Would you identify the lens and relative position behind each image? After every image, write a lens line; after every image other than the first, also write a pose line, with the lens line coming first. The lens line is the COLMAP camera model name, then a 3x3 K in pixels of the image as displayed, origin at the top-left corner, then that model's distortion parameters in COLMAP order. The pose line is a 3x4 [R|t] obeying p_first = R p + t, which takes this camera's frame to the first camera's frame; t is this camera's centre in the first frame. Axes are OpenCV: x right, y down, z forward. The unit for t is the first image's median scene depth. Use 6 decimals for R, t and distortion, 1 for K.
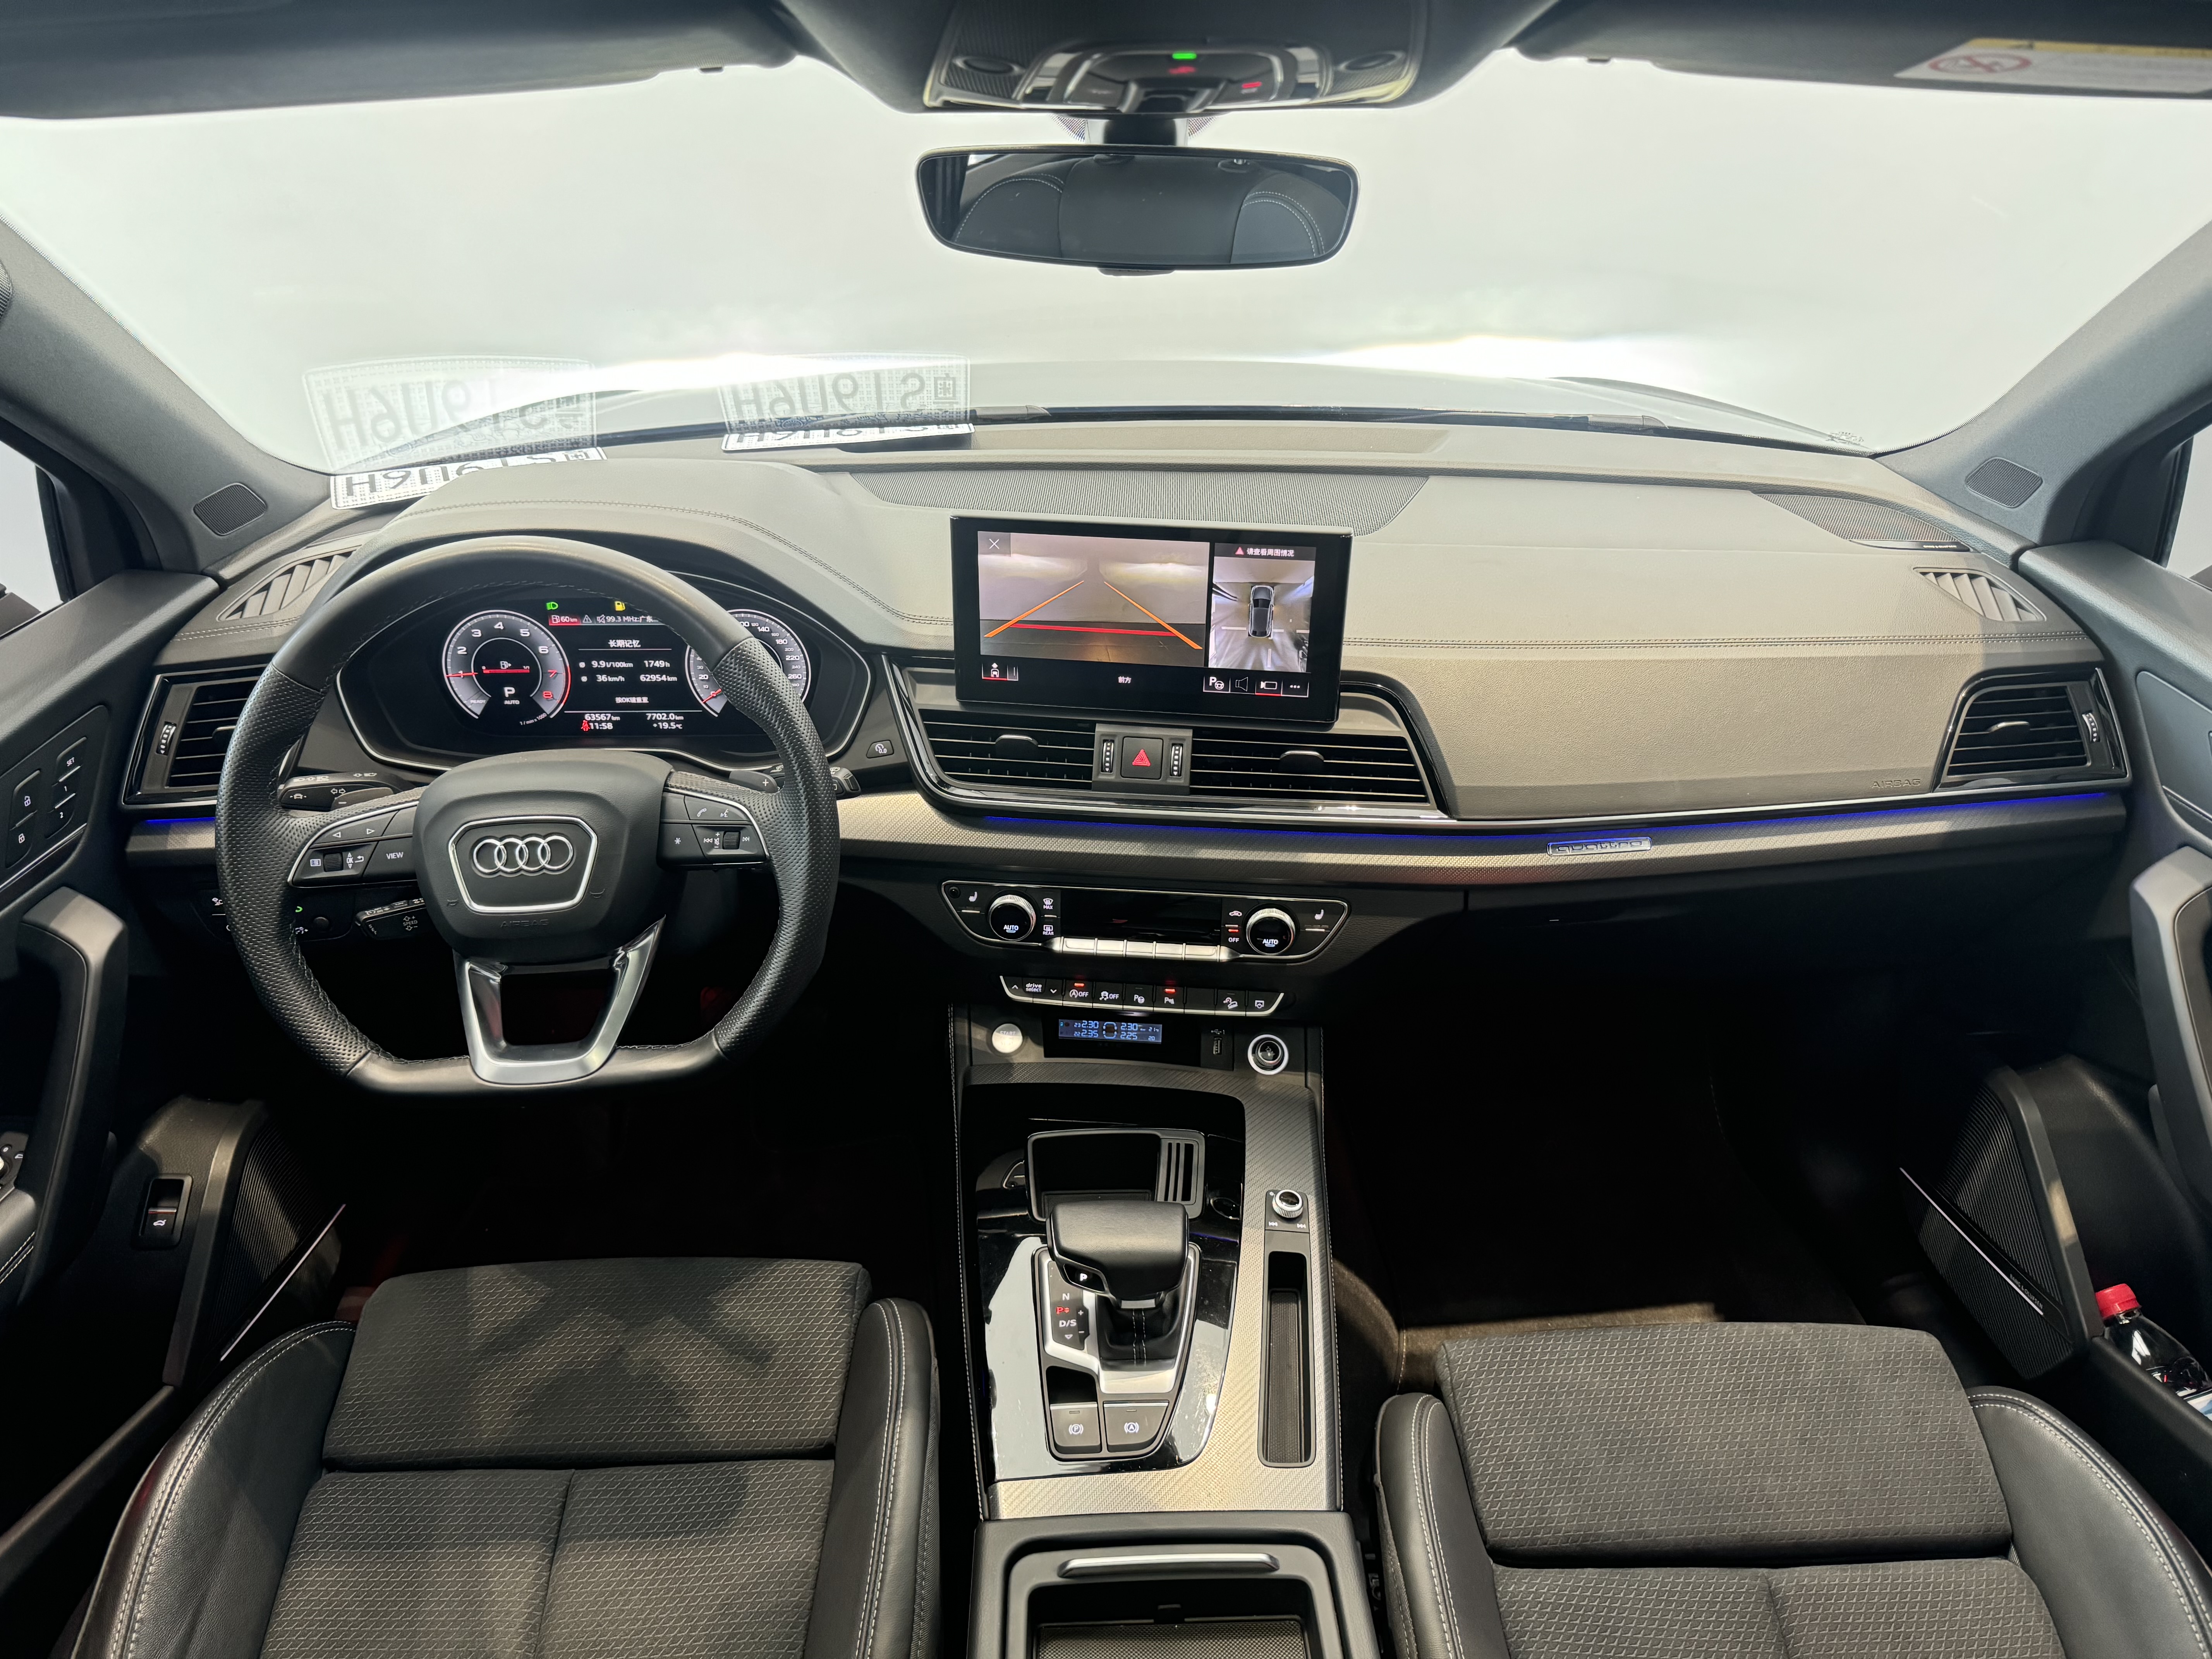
lens RADIAL K [[1558.6, 0, 1112.9], [0, 1558.6, 870.3], [0, 0, 1]] dist [0.050832, -0.045805]
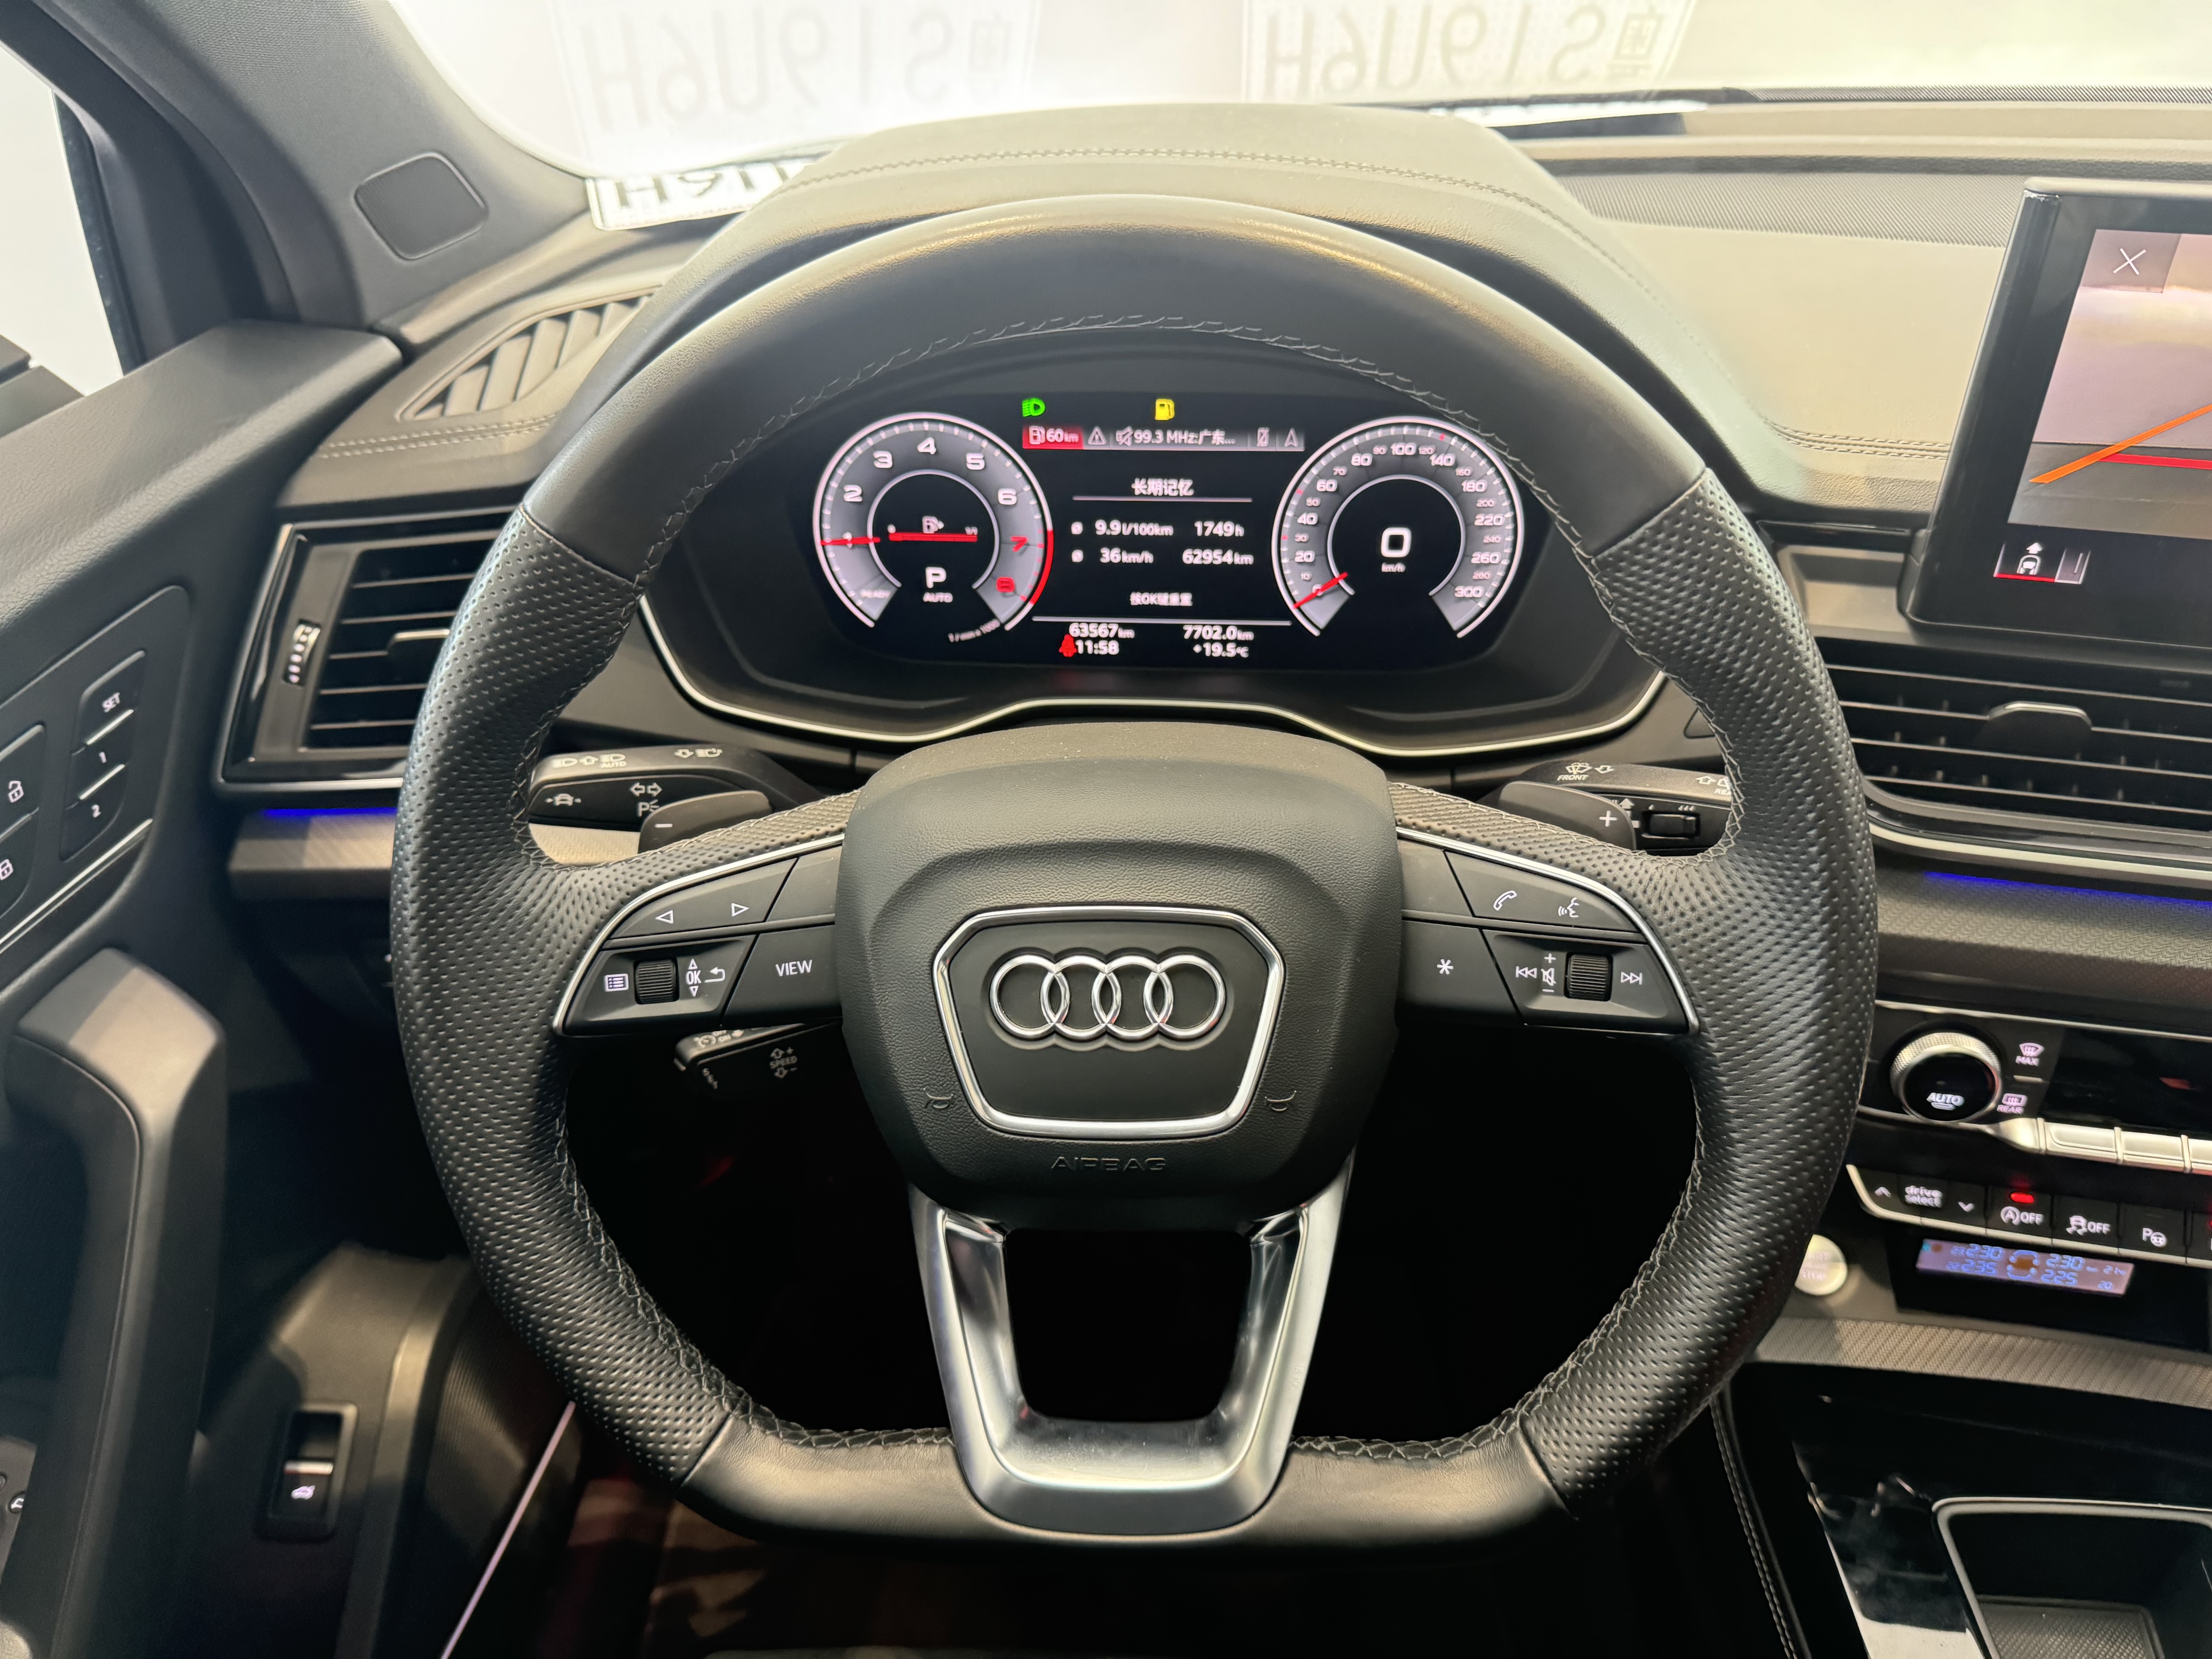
lens RADIAL K [[1558.6, 0, 1121.8], [0, 1558.6, 875.6], [0, 0, 1]] dist [0.050832, -0.045805]
pose [[0.995262, 0.046937, -0.085152, -0.293444], [-0.039629, 0.995543, 0.085574, -0.066384], [0.088789, -0.081795, 0.992686, 0.518101]]
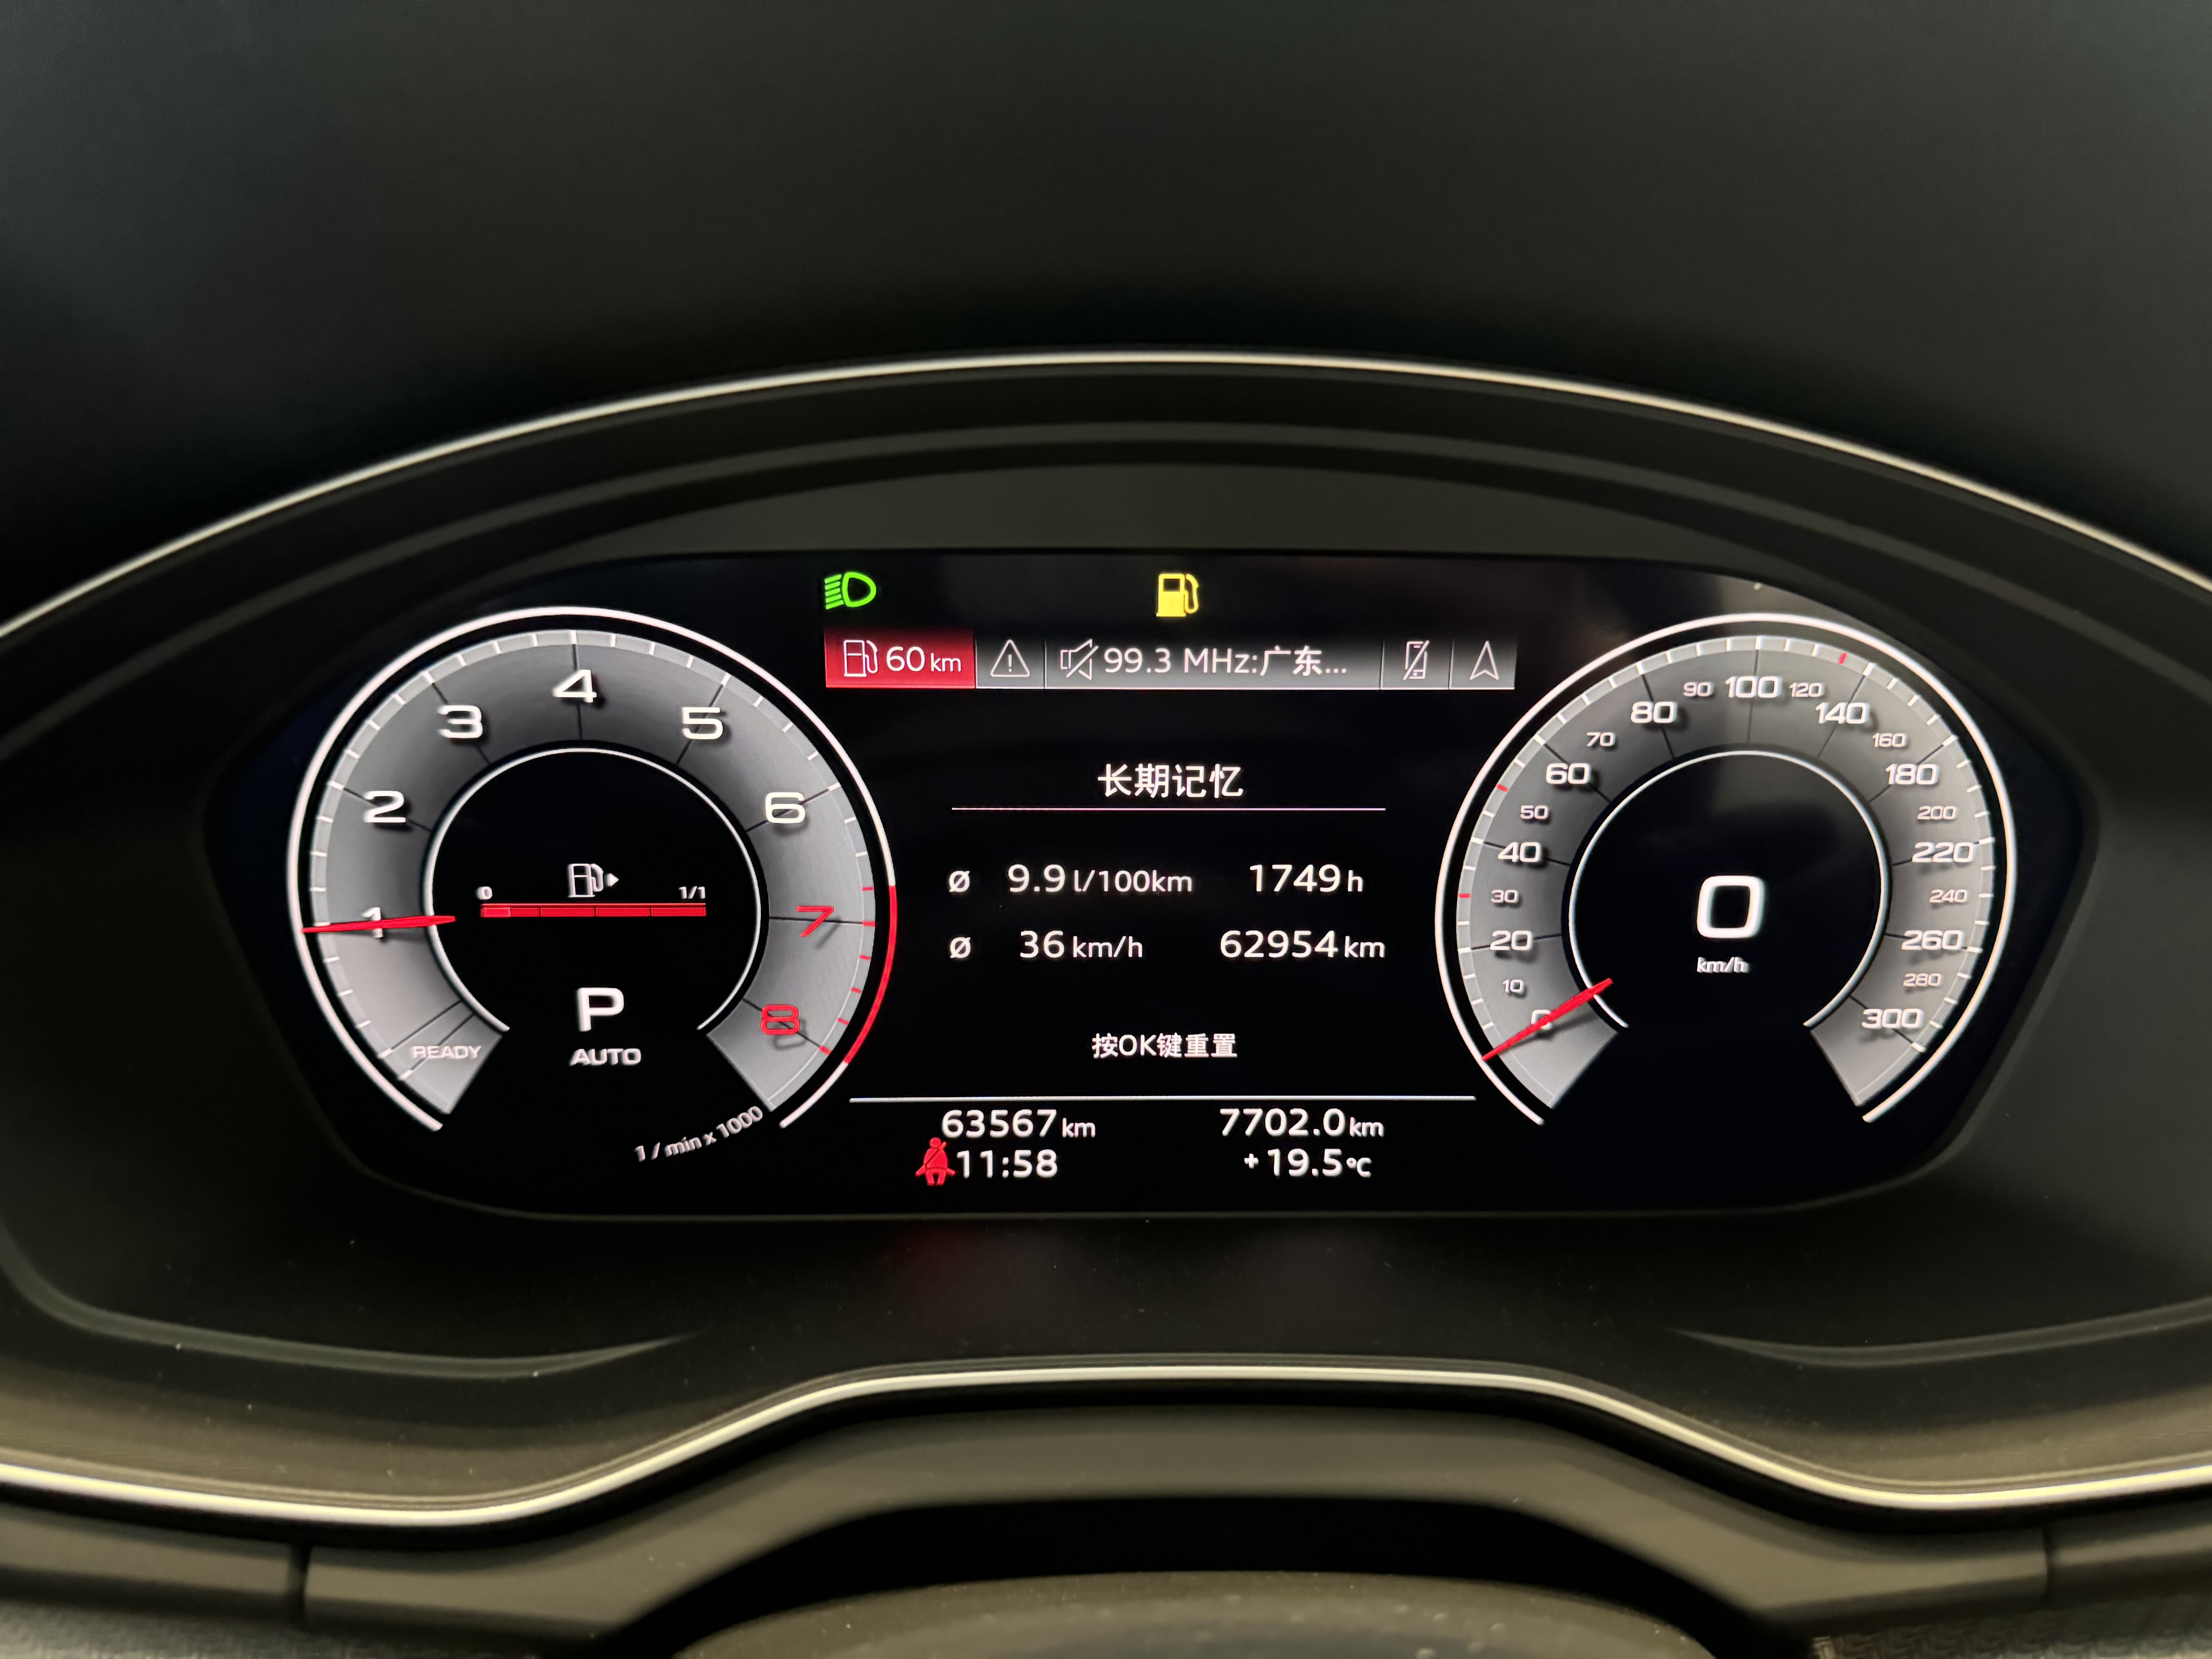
lens RADIAL K [[1558.6, 0, 1097.7], [0, 1558.6, 813.6], [0, 0, 1]] dist [0.050832, -0.045805]
pose [[0.999871, 0.014165, -0.007548, -0.339964], [-0.015191, 0.986976, -0.160149, -0.114225], [0.005182, 0.160243, 0.987064, 0.848245]]
